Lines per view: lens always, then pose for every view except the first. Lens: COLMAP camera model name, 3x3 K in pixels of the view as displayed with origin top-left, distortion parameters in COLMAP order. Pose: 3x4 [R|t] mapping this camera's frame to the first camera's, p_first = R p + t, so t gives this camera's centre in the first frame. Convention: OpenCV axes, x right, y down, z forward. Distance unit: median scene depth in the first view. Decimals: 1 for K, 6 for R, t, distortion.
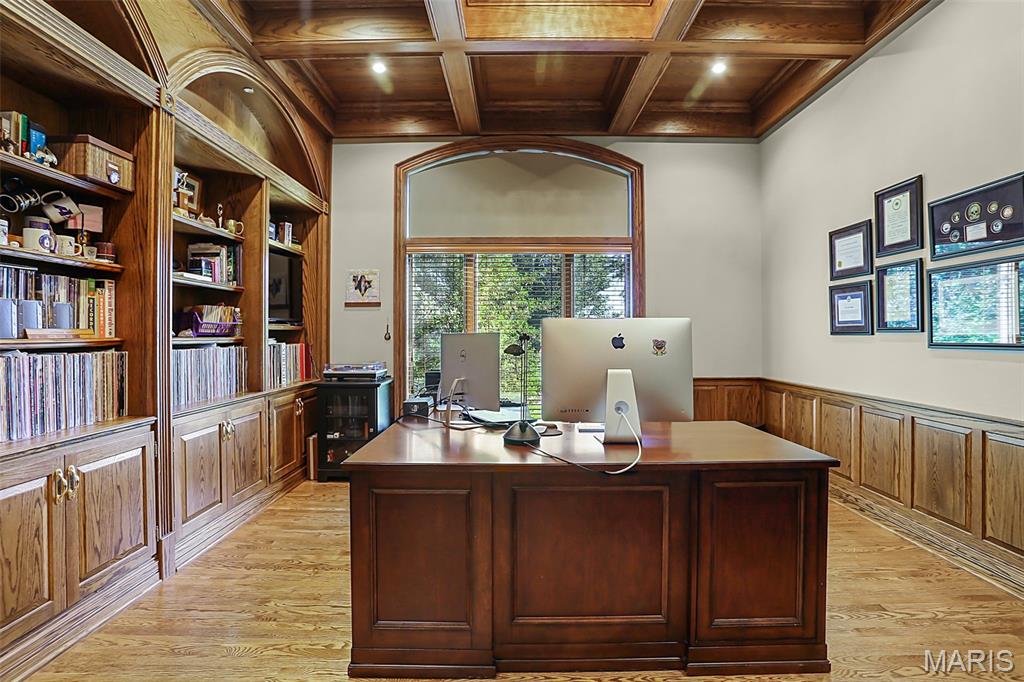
lens RADIAL K [[506.5, 0, 508.7], [0, 506.5, 334.0], [0, 0, 1]] dist [-0.059072, 0.025049]
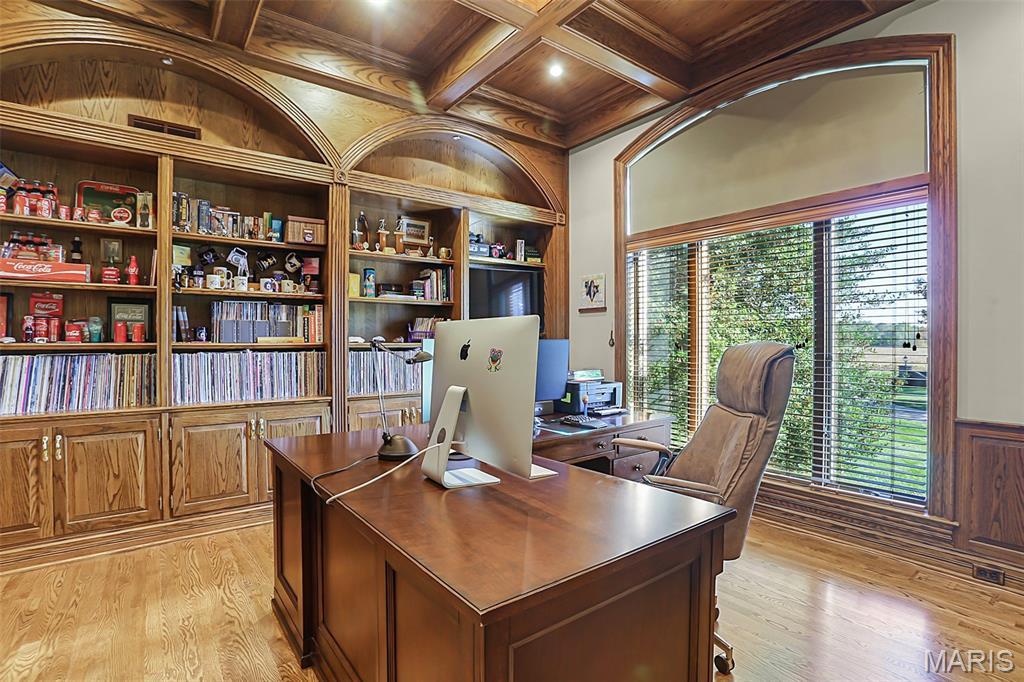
lens RADIAL K [[506.5, 0, 509.7], [0, 506.5, 348.3], [0, 0, 1]] dist [-0.059072, 0.025049]
pose [[0.599910, 0.013498, -0.799954, 0.578927], [0.000249, 0.999854, 0.017058, -0.001004], [0.800068, -0.010432, 0.599819, 0.393062]]
